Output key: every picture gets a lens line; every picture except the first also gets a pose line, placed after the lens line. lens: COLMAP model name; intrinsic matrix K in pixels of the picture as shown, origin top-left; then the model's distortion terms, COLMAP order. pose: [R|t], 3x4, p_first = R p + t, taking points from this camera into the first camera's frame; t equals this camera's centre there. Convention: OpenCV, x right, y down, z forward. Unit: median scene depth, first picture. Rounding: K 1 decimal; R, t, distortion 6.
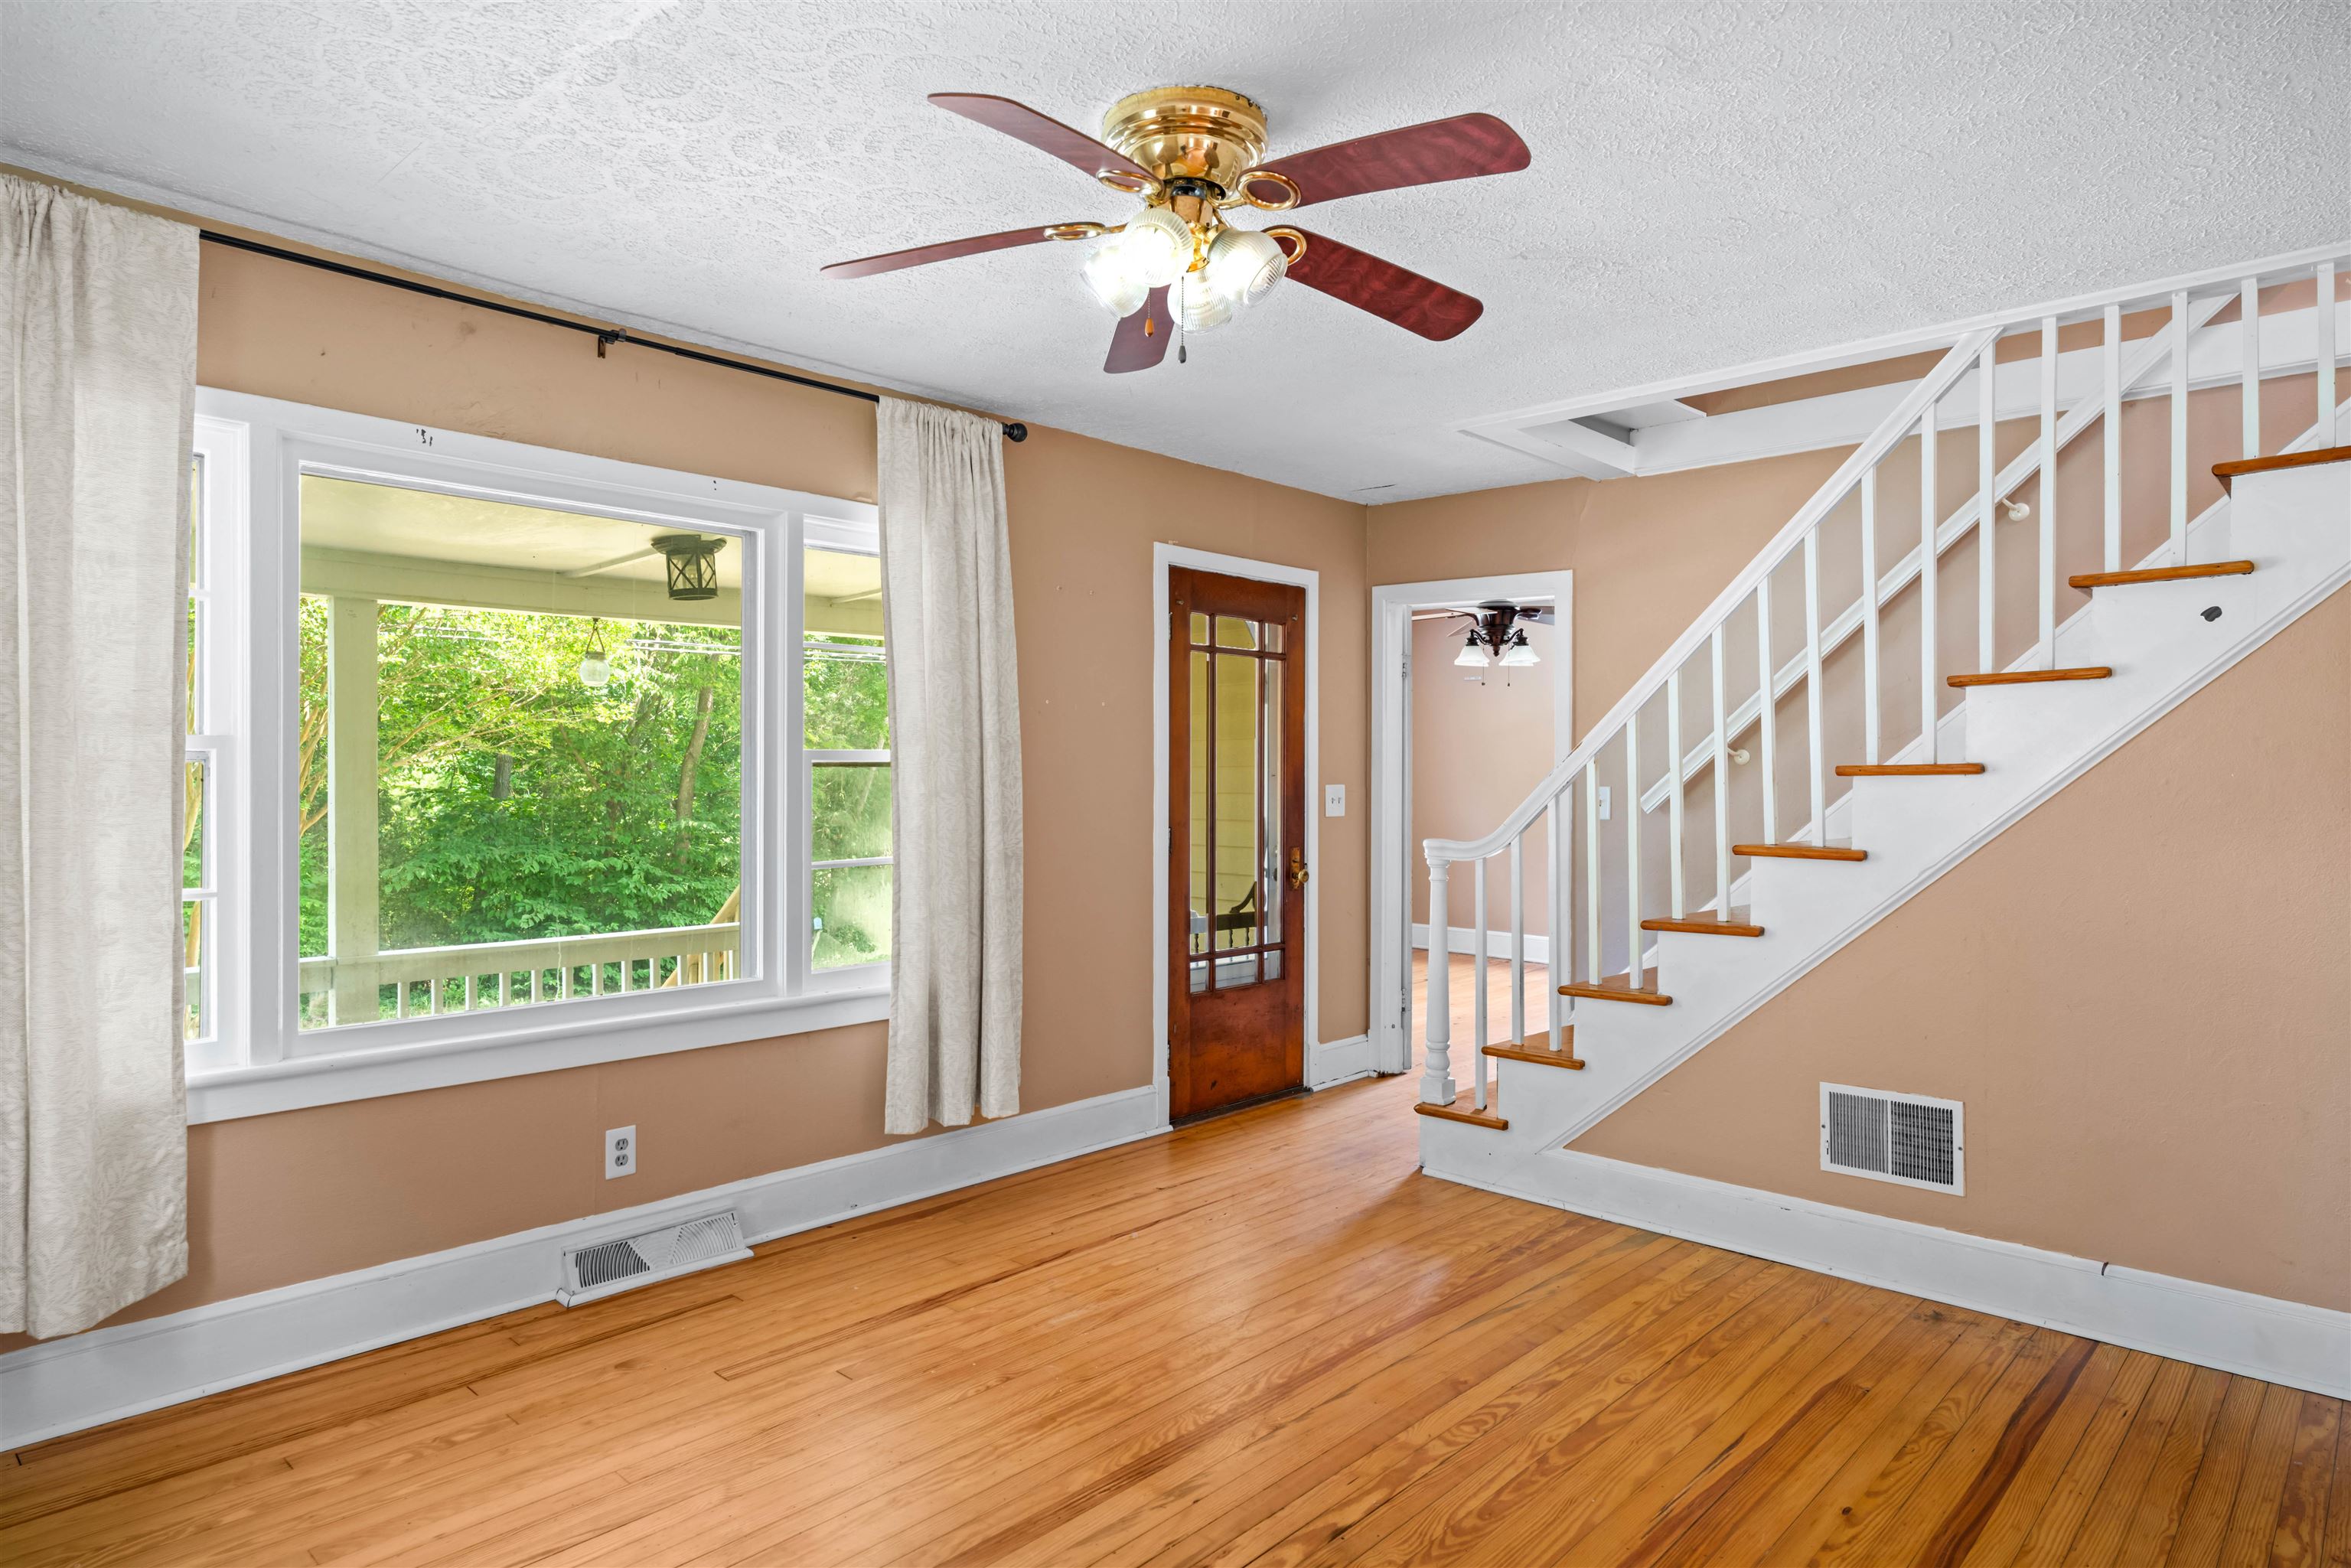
lens RADIAL K [[1382.6, 0, 1146.8], [0, 1382.6, 775.6], [0, 0, 1]] dist [0.000635, -0.001400]
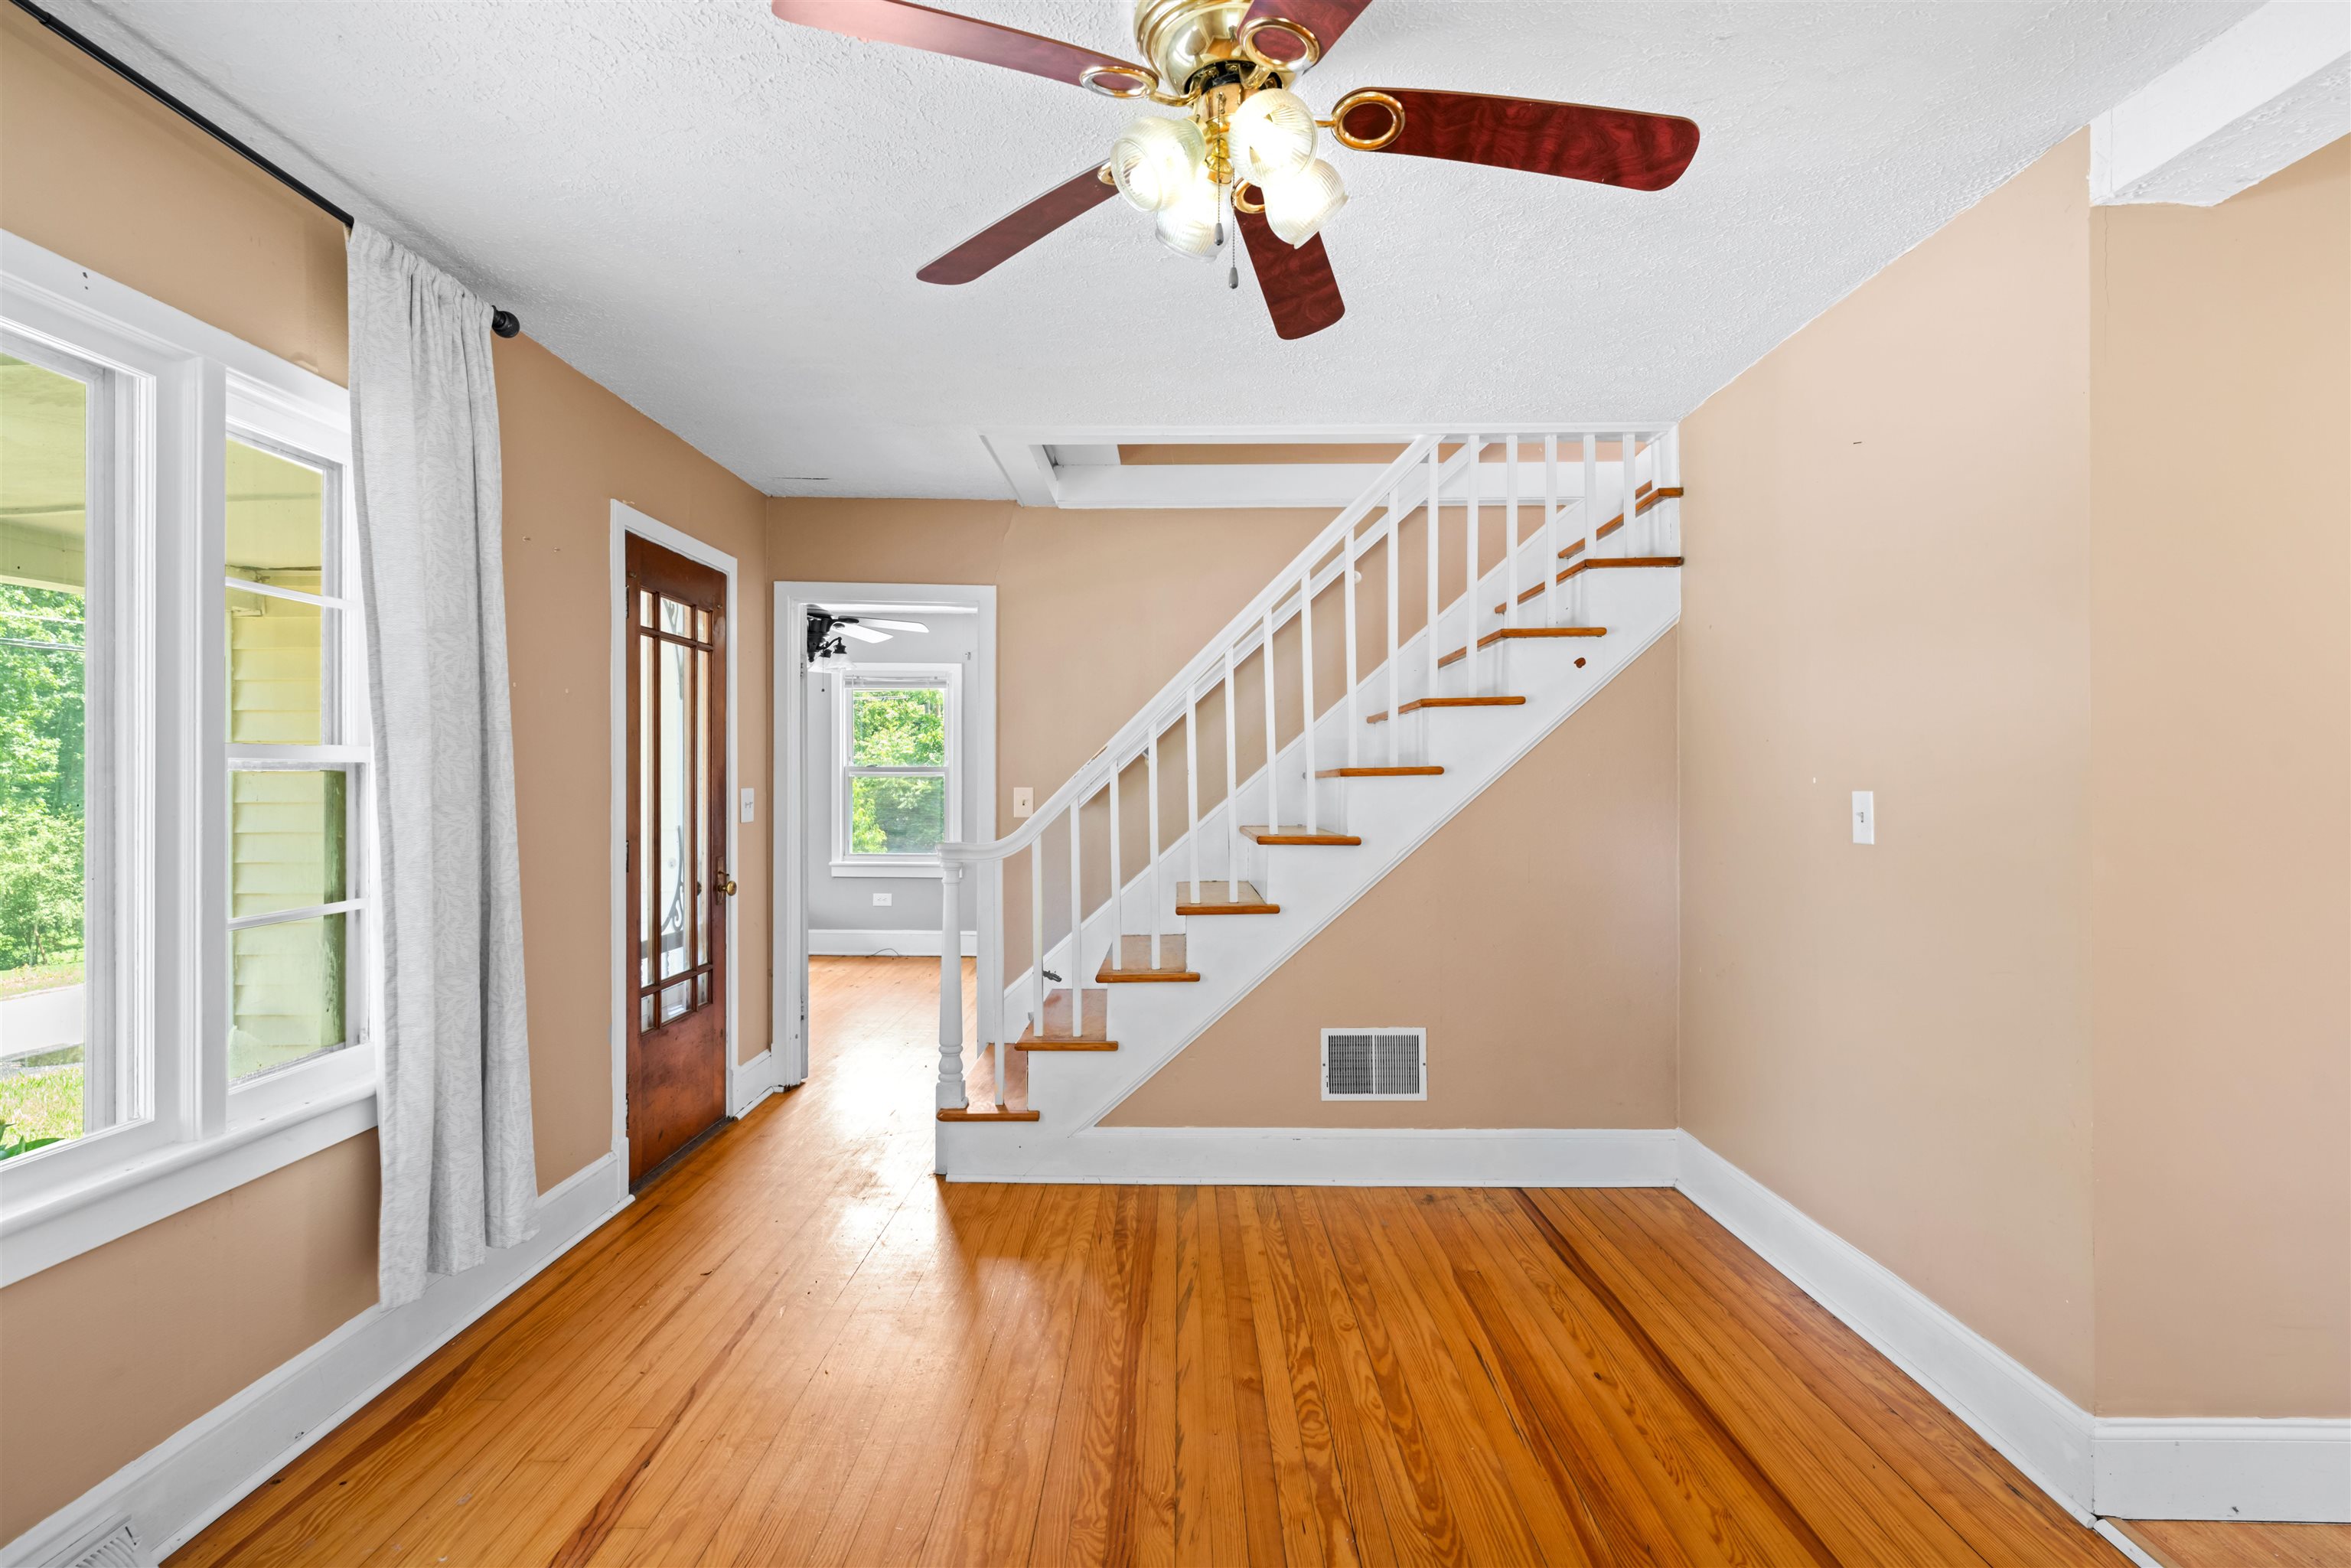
lens RADIAL K [[1200.3, 0, 1174.7], [0, 1200.3, 774.9], [0, 0, 1]] dist [-0.001414, -0.000608]
pose [[0.723344, -0.003271, 0.690480, -0.335196], [0.004652, 0.999989, -0.000136, -0.001616], [-0.690472, 0.003310, 0.723352, 0.328966]]
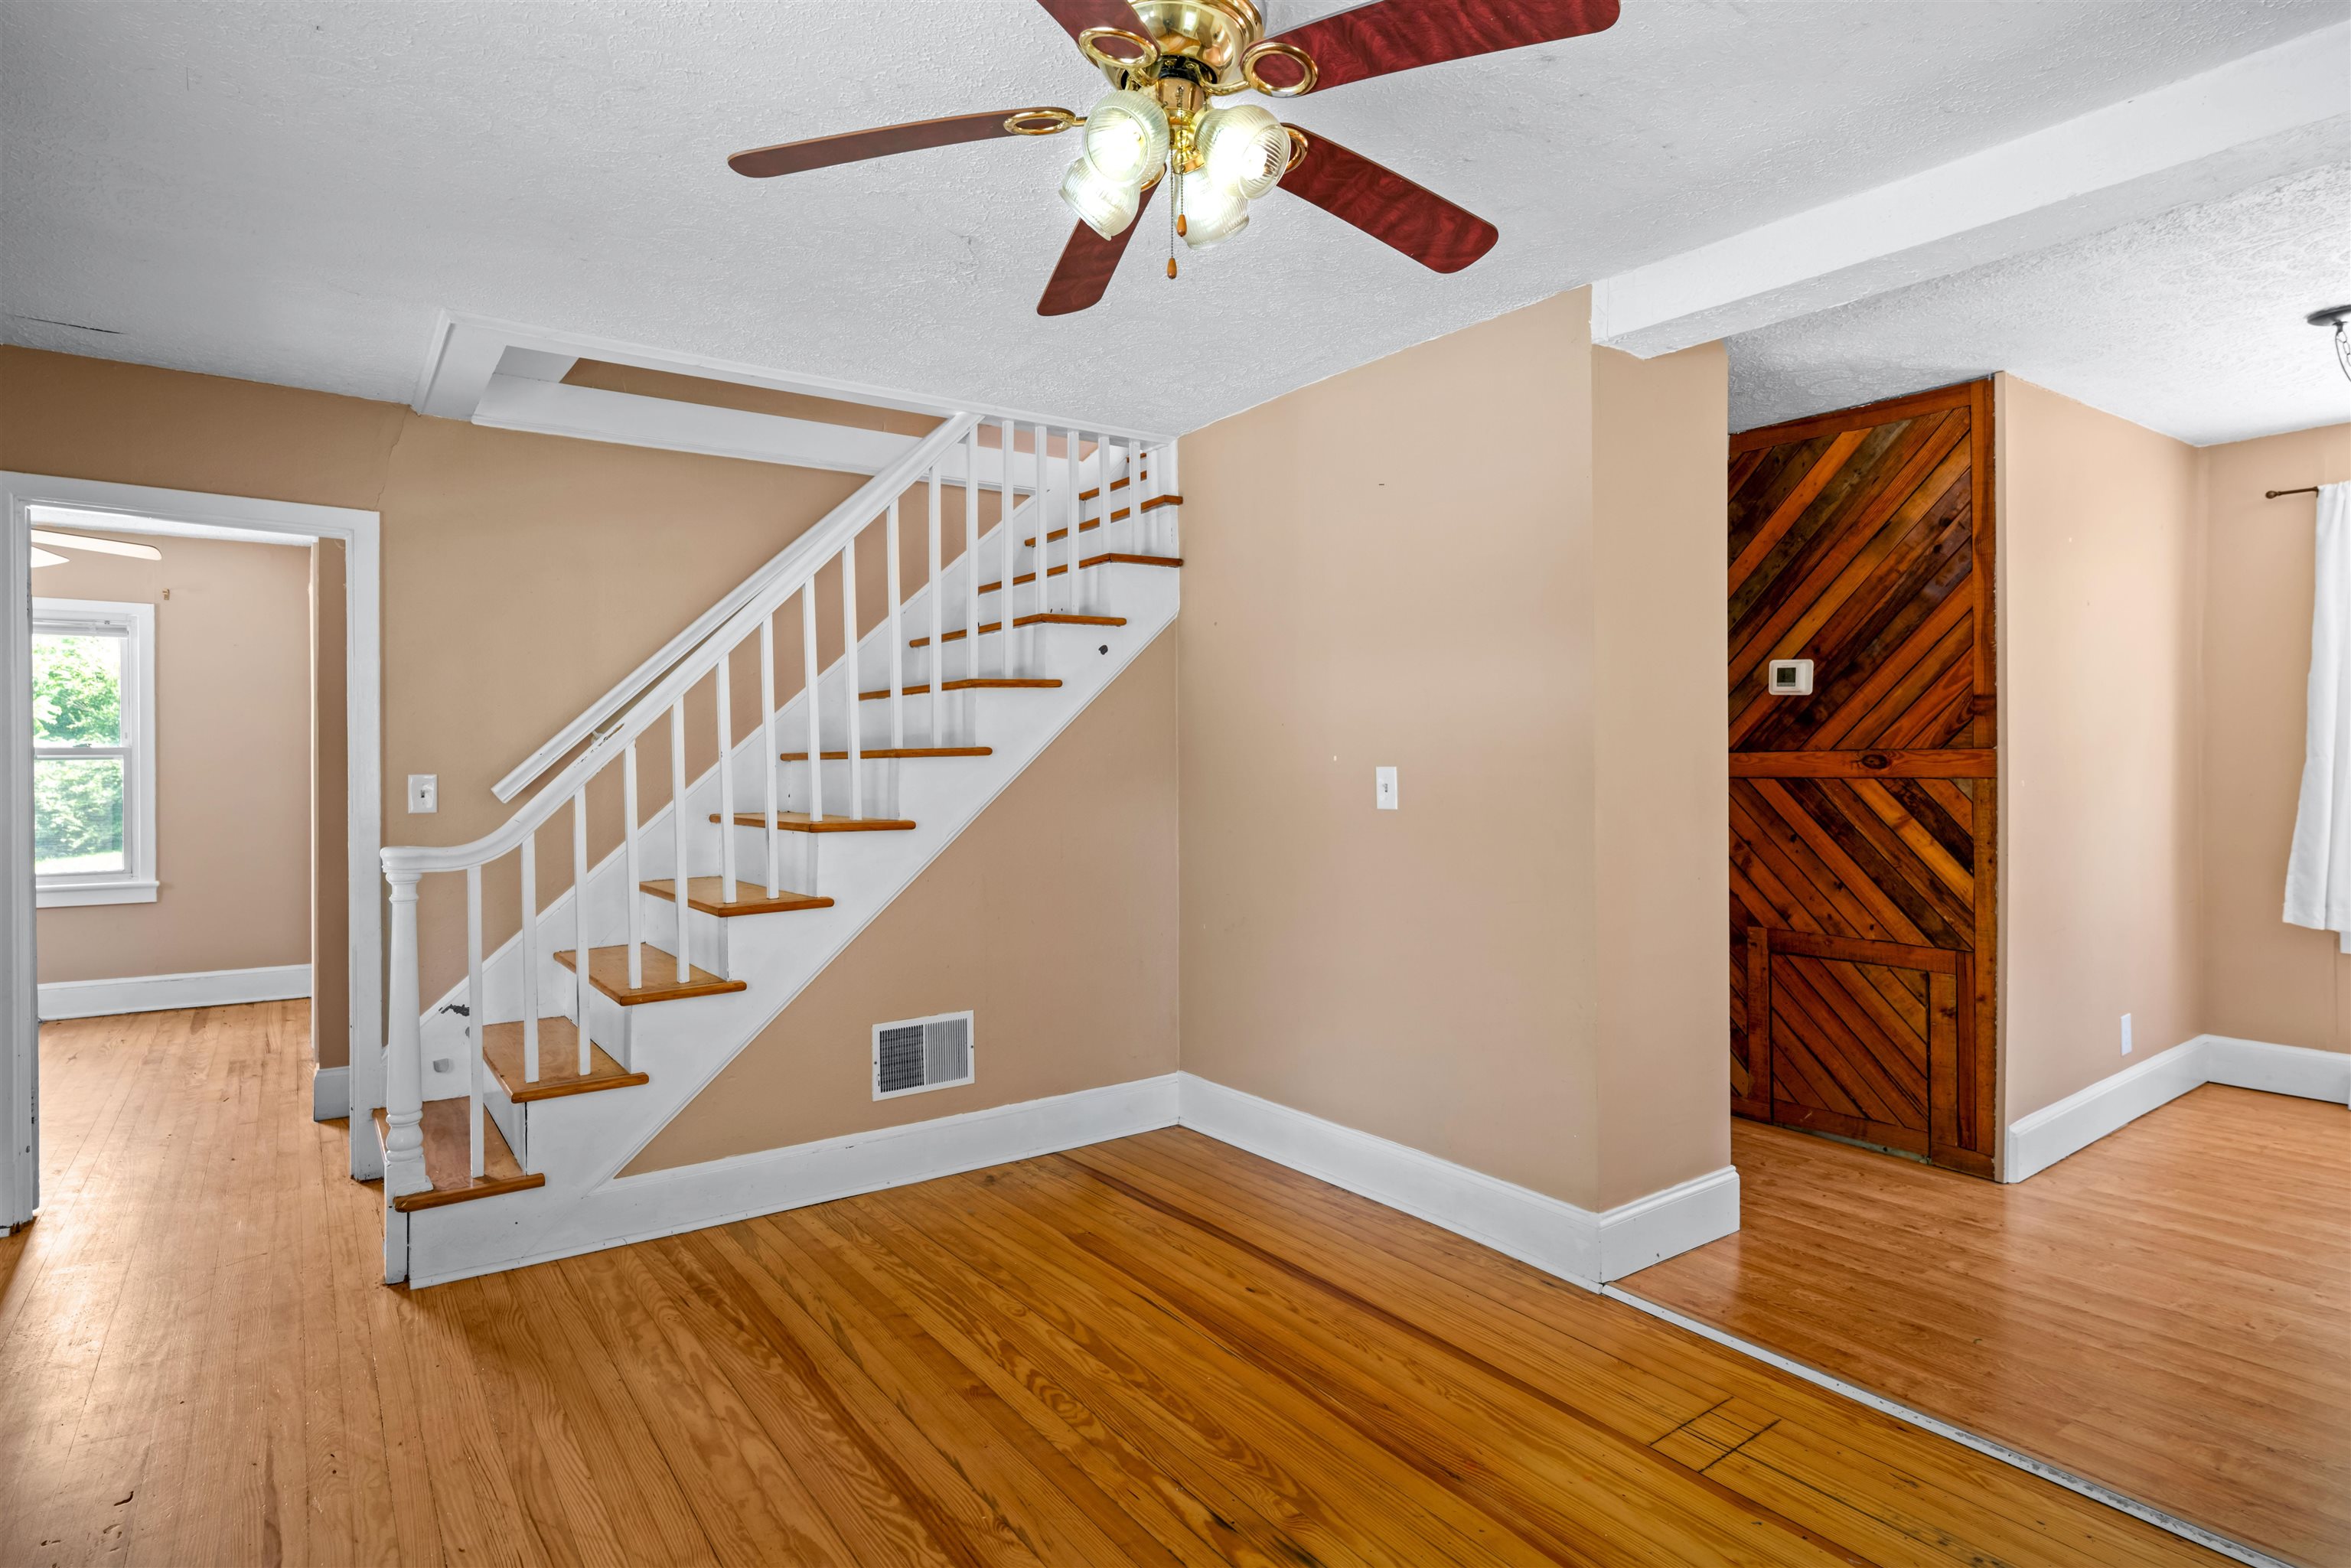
lens RADIAL K [[1245.1, 0, 1186.3], [0, 1245.1, 756.4], [0, 0, 1]] dist [-0.003362, -0.001339]
pose [[0.170887, -0.007714, 0.985260, -0.486233], [0.008868, 0.999941, 0.006291, -0.005197], [-0.985251, 0.007662, 0.170945, 0.570711]]
